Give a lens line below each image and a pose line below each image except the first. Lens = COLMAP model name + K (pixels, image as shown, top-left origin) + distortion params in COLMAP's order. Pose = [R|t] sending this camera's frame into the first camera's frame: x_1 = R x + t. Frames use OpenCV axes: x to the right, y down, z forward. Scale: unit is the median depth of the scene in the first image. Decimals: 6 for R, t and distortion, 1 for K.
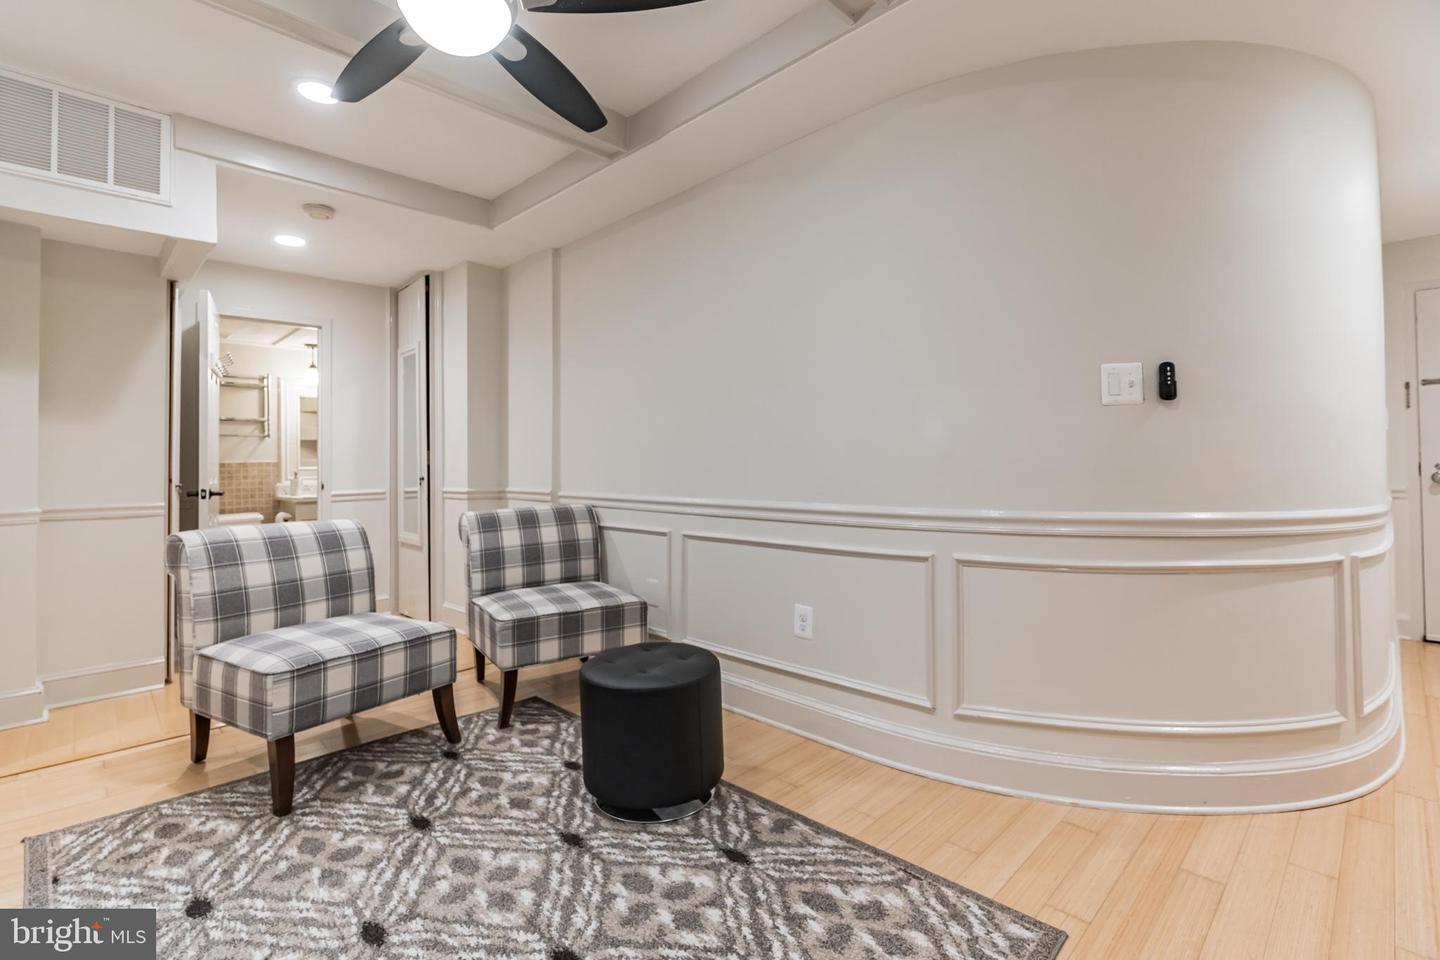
lens RADIAL K [[668.7, 0, 722.1], [0, 668.7, 445.3], [0, 0, 1]] dist [-0.003527, 0.000720]
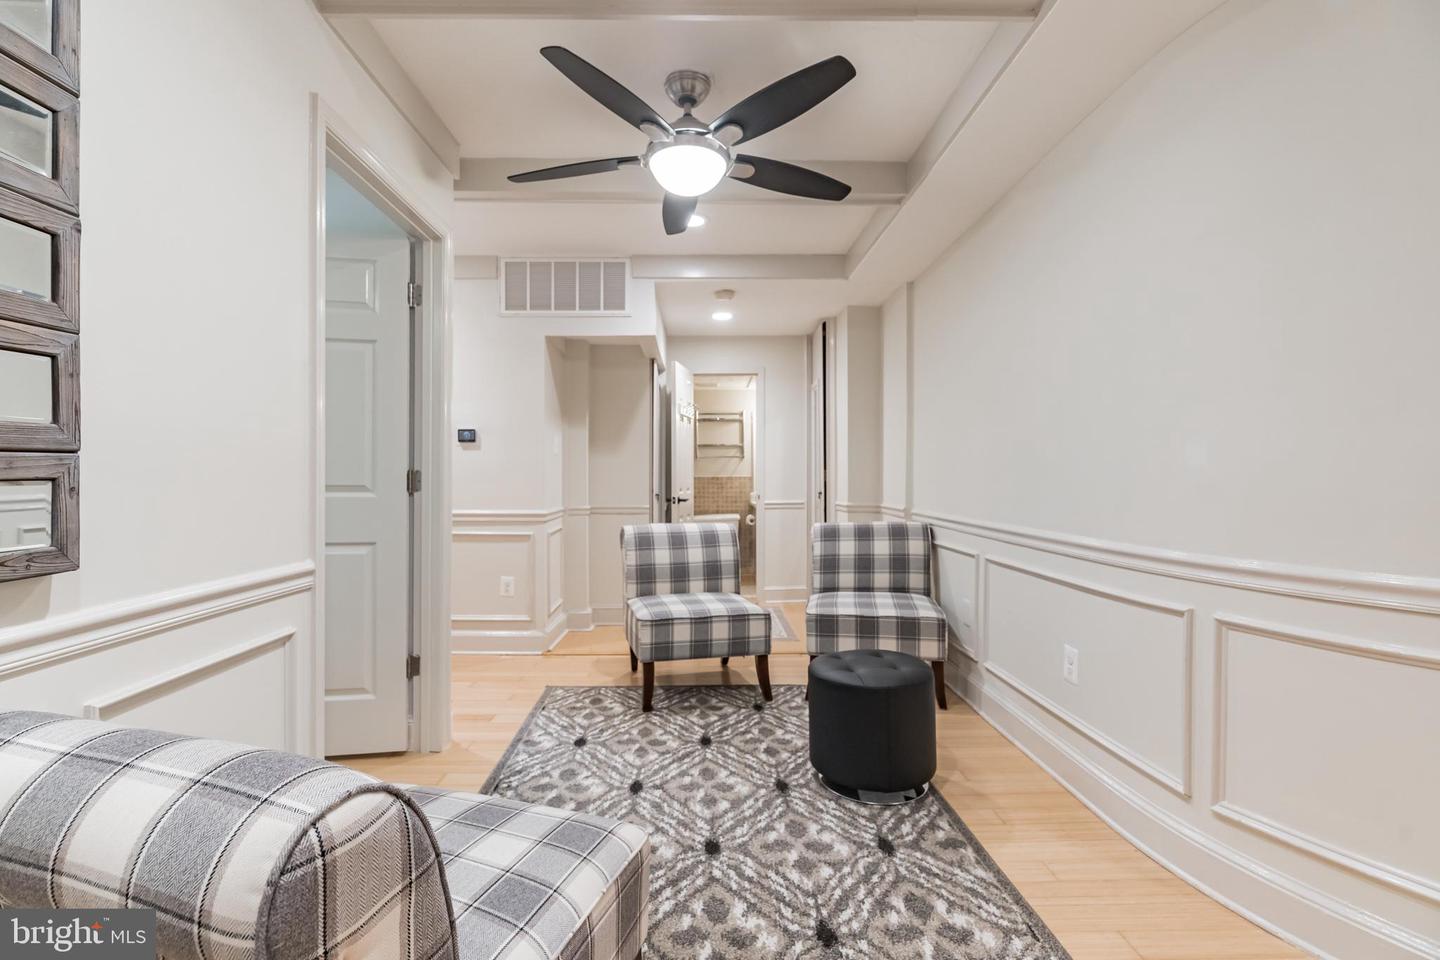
lens RADIAL K [[670.8, 0, 715.5], [0, 670.8, 473.0], [0, 0, 1]] dist [0.000321, 0.001599]
pose [[0.712016, 0.006382, -0.702134, 0.542511], [0.013466, 0.999651, 0.022742, -0.033114], [0.702034, -0.025648, 0.711682, 0.017343]]
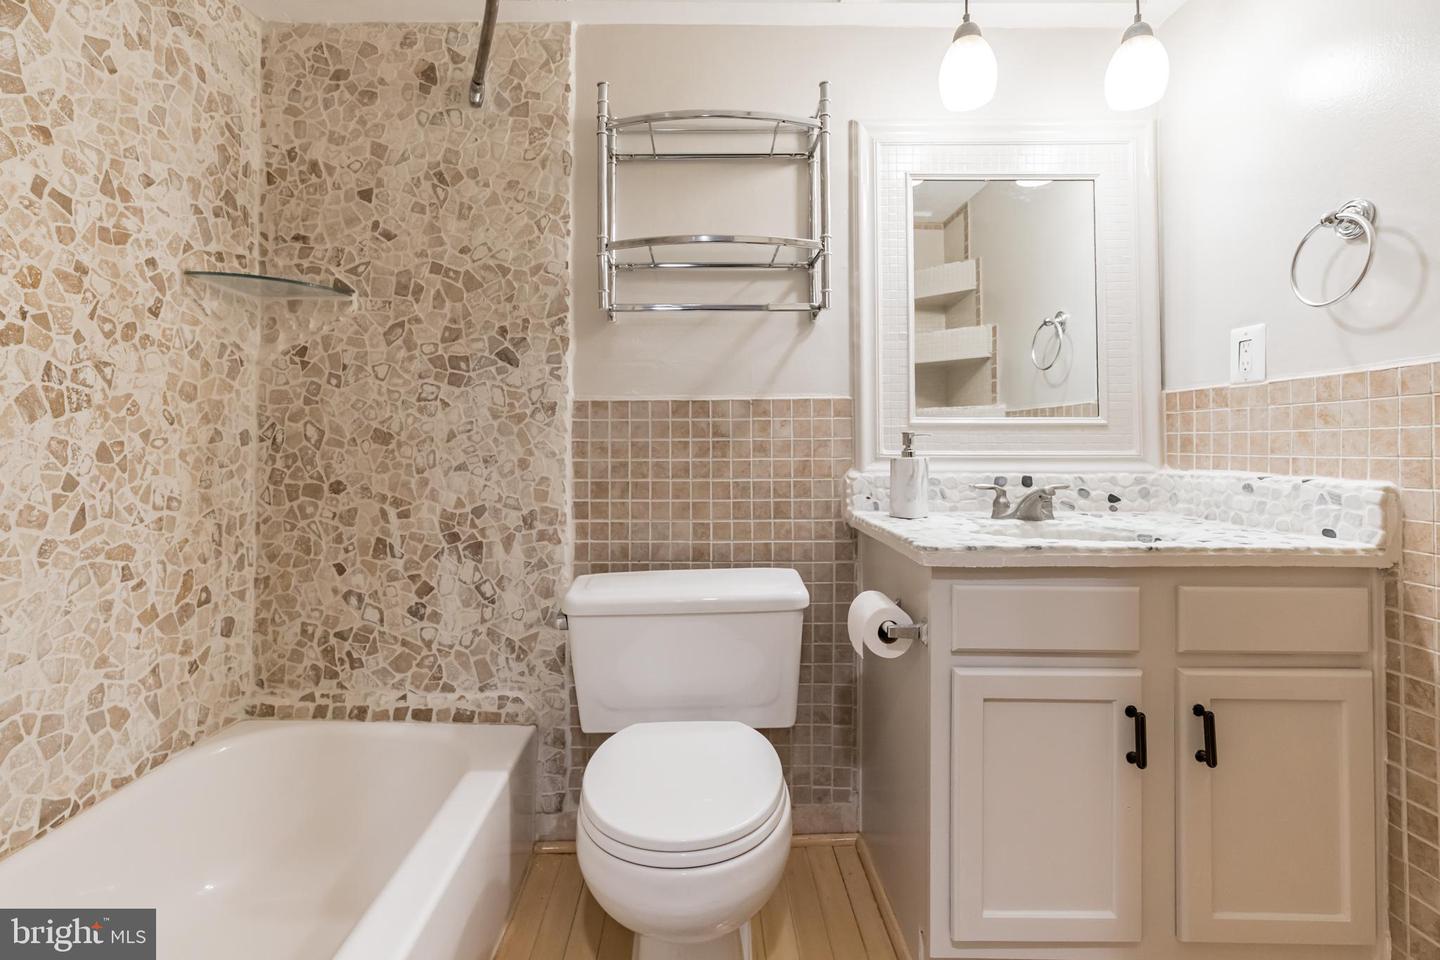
lens RADIAL K [[673.5, 0, 703.9], [0, 673.5, 432.6], [0, 0, 1]] dist [0.001962, 0.001016]
pose [[0.701137, -0.002571, -0.713022, -1.257109], [0.010598, 0.999921, 0.006816, 0.094741], [0.712948, -0.012336, 0.701109, 1.877925]]
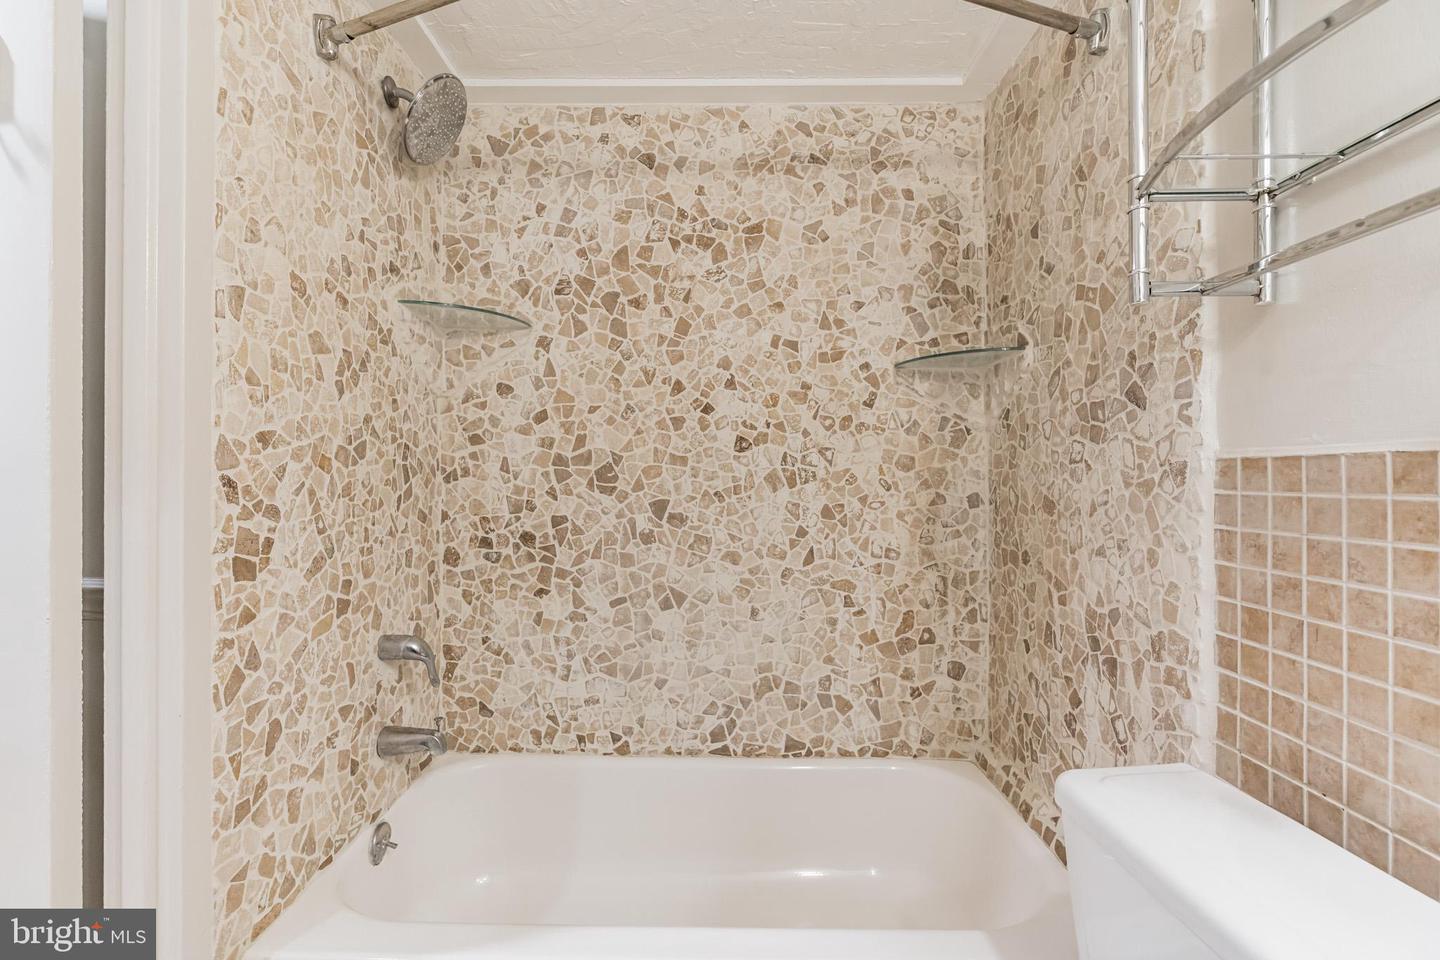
lens RADIAL K [[670.8, 0, 715.5], [0, 670.8, 473.0], [0, 0, 1]] dist [0.000321, 0.001599]
pose [[-0.722165, 0.006973, -0.691685, -1.368231], [0.020408, 0.999729, -0.011229, 0.070559], [0.691419, -0.022225, -0.722112, 2.390015]]
